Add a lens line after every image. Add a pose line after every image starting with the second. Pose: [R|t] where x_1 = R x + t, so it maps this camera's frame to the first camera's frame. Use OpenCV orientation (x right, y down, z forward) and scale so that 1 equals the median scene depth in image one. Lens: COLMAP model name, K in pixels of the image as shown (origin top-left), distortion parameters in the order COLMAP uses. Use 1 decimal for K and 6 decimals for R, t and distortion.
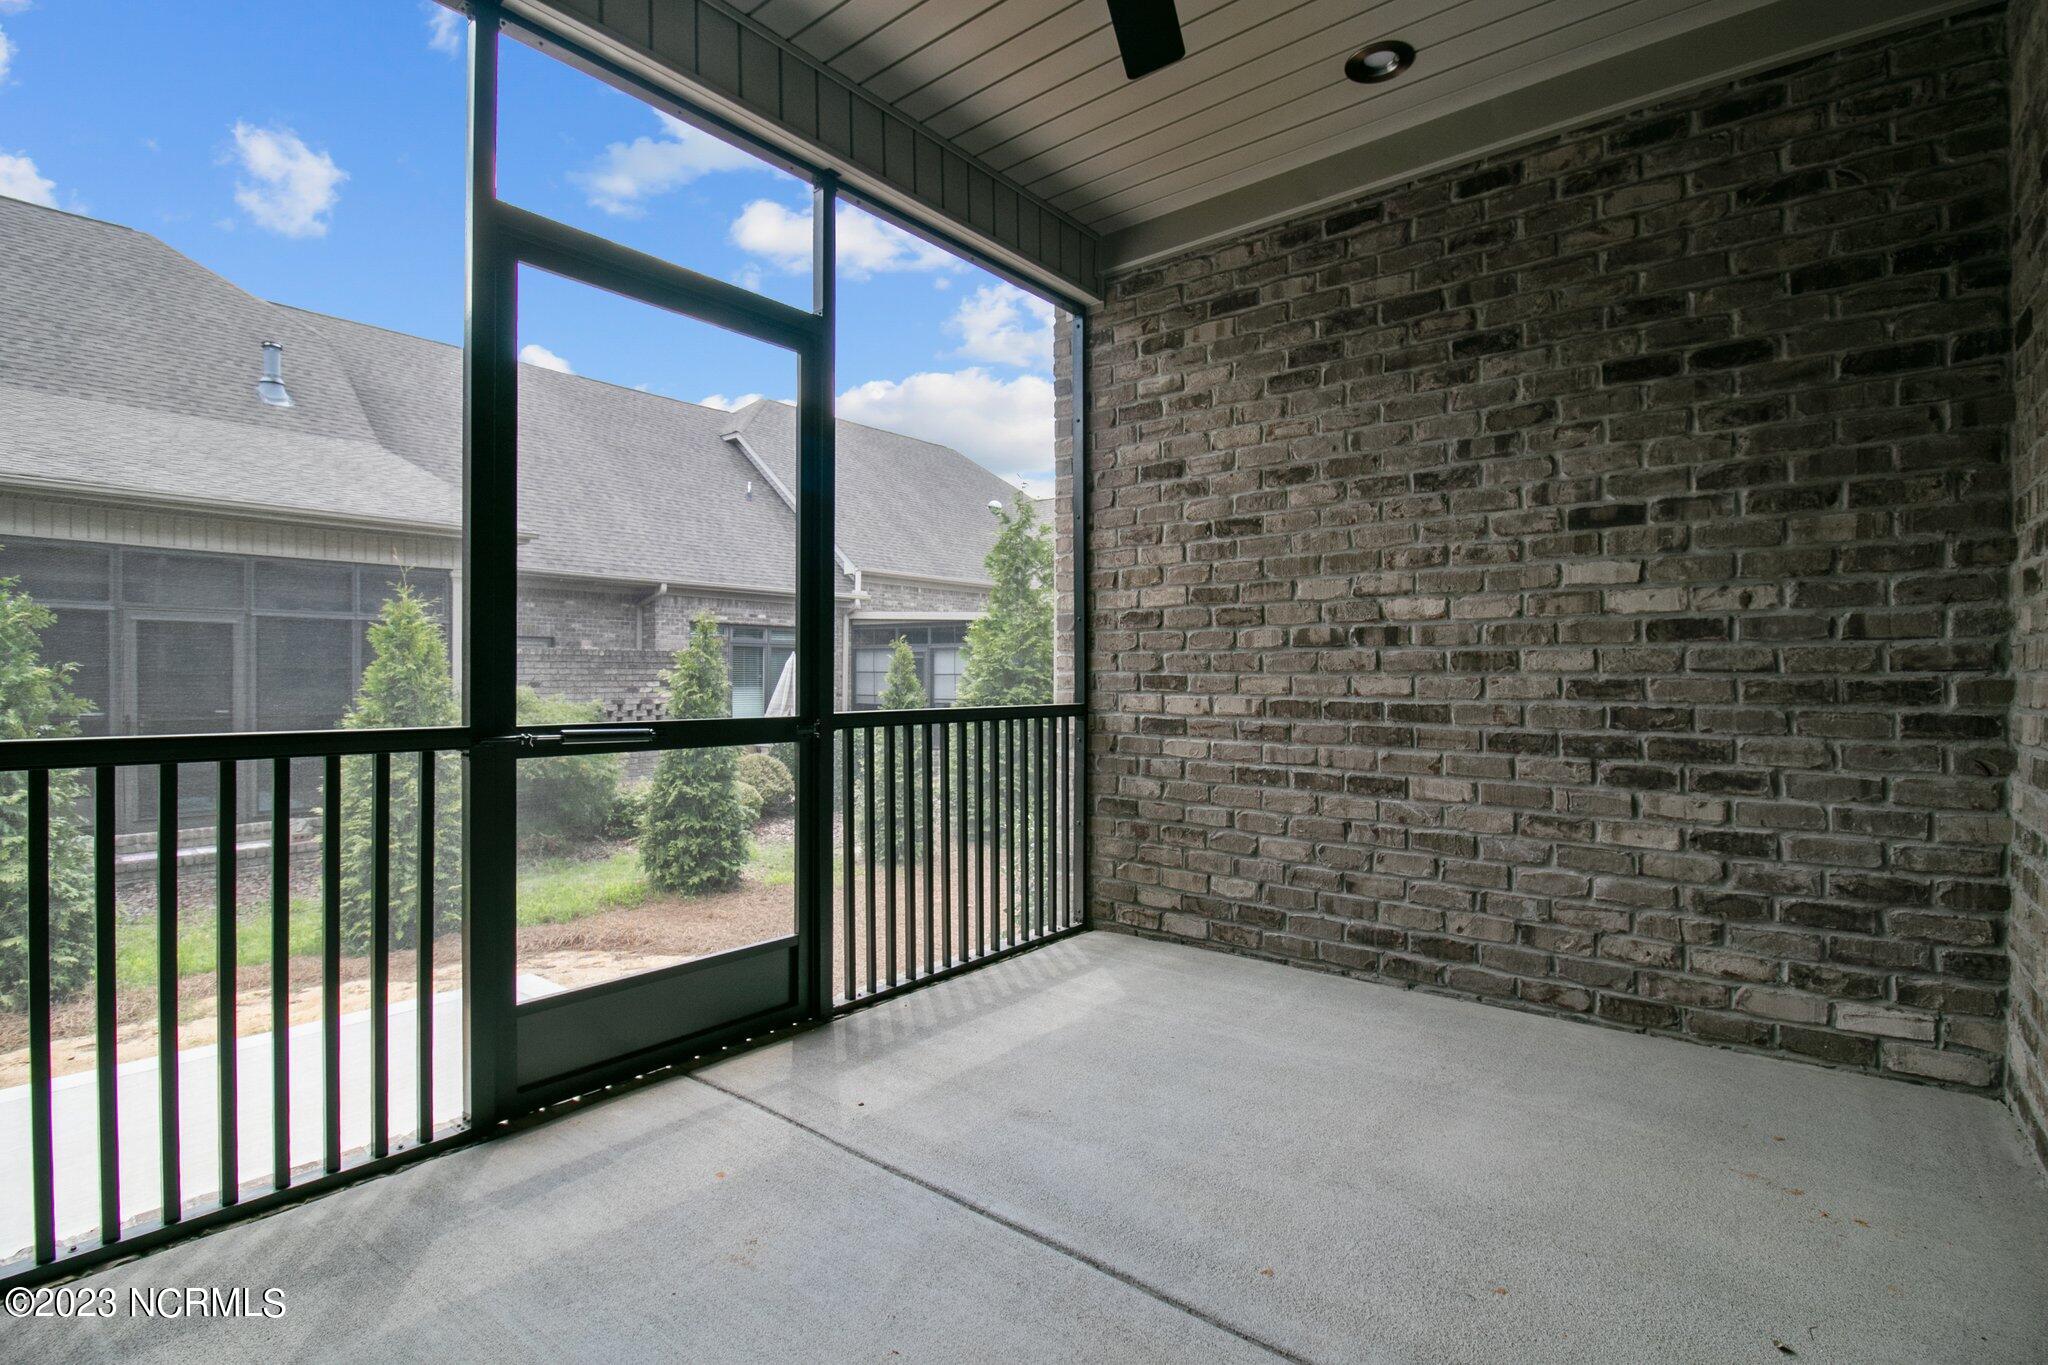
lens RADIAL K [[969.5, 0, 1015.4], [0, 969.5, 692.6], [0, 0, 1]] dist [-0.005415, -0.001261]
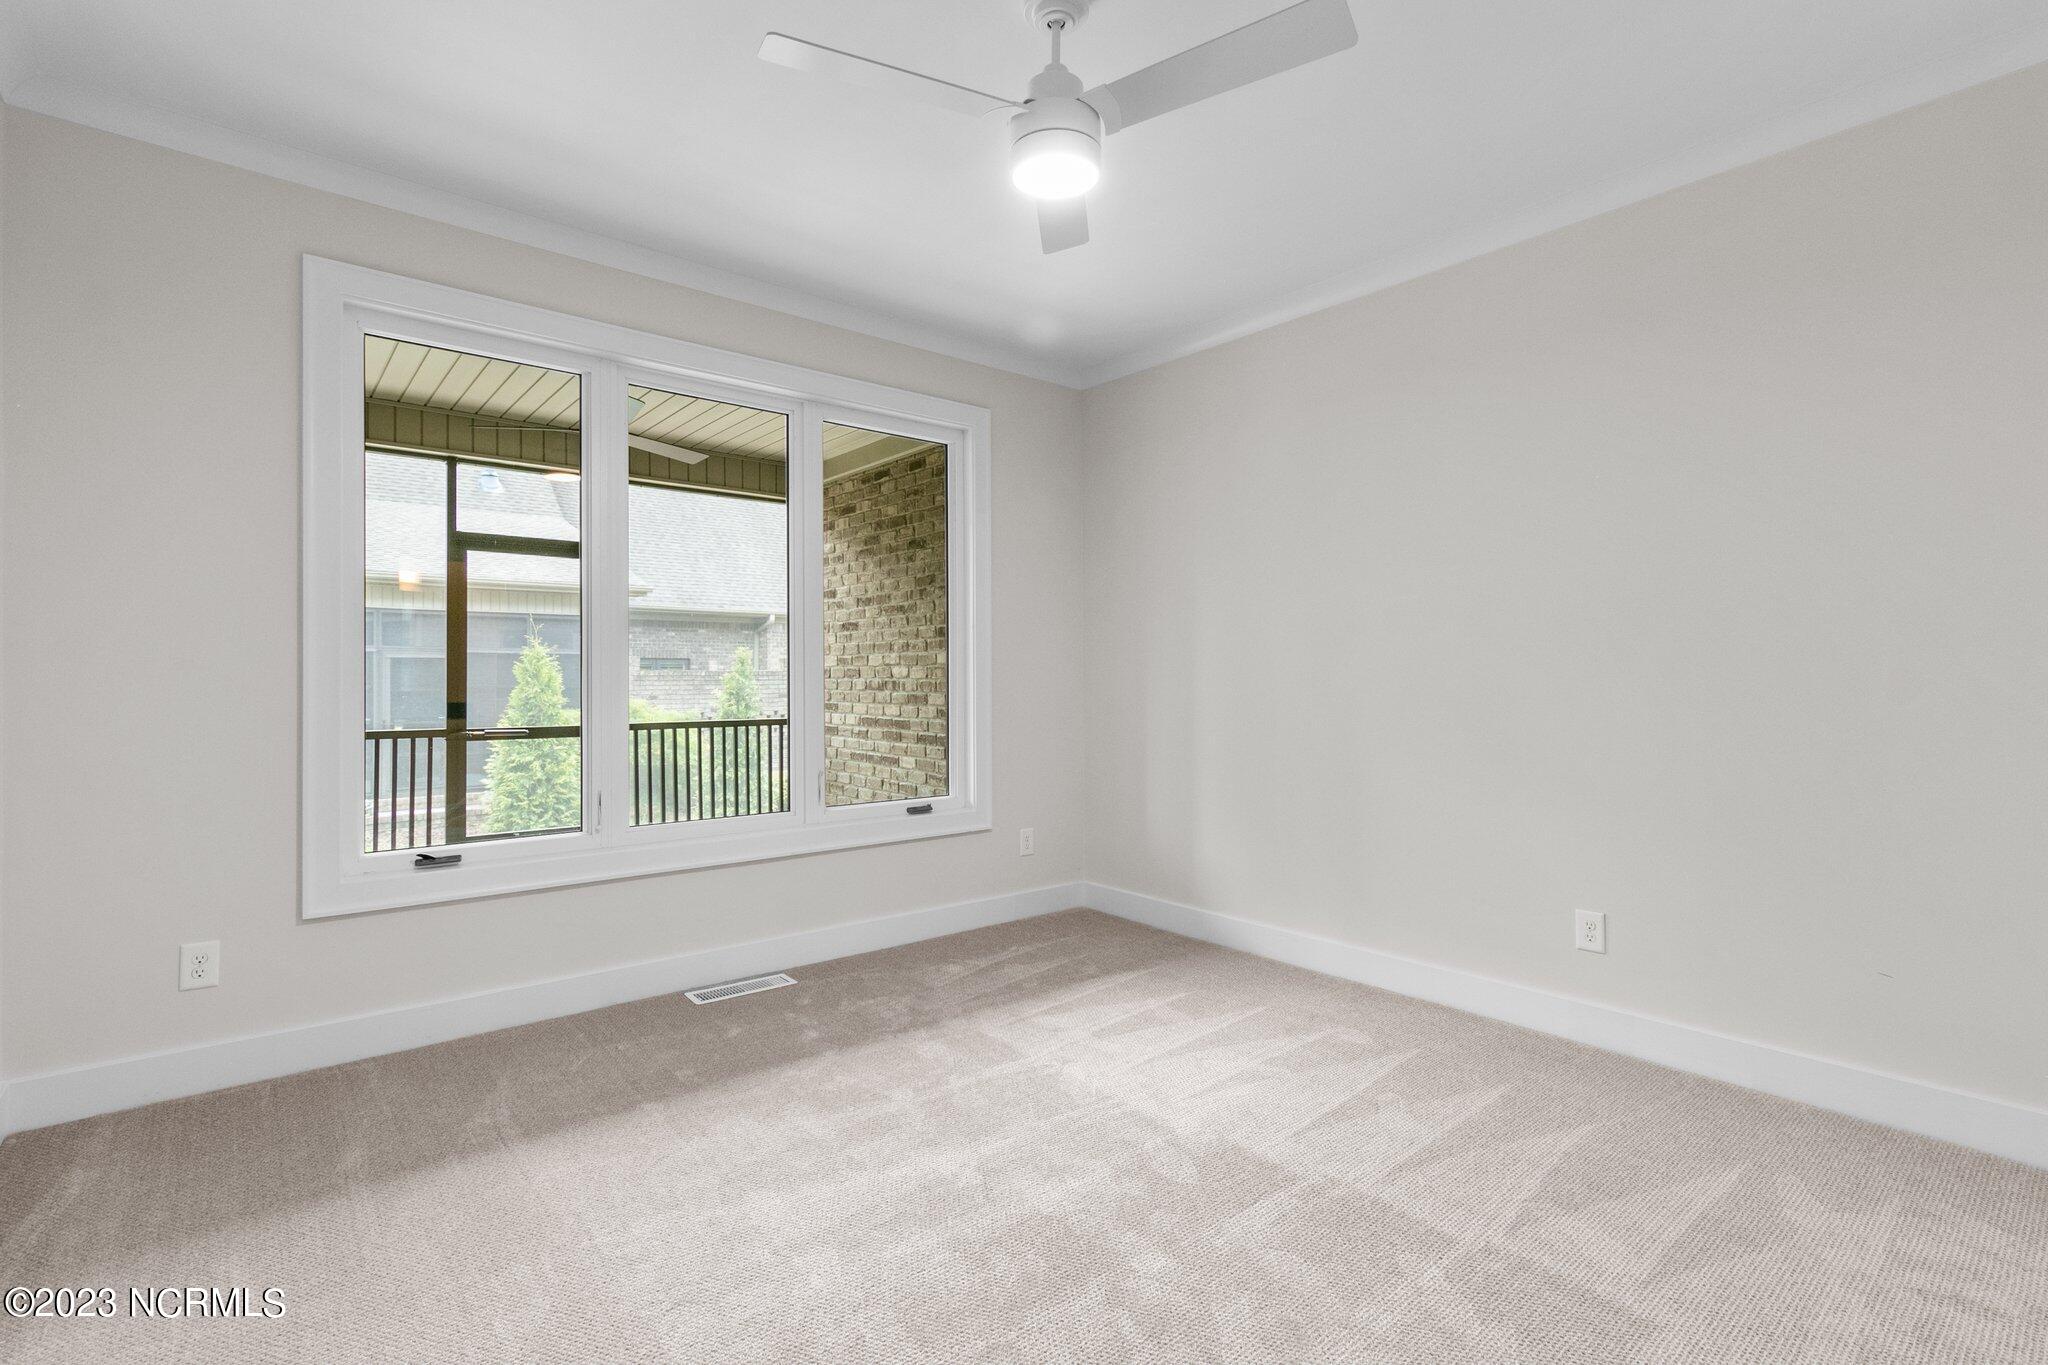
lens RADIAL K [[969.5, 0, 1035.1], [0, 969.5, 686.6], [0, 0, 1]] dist [-0.005415, -0.001261]
pose [[0.983712, -0.002894, -0.179726, 0.982384], [0.001206, 0.999954, -0.009500, -0.035200], [0.179745, 0.009128, 0.983671, -0.864008]]
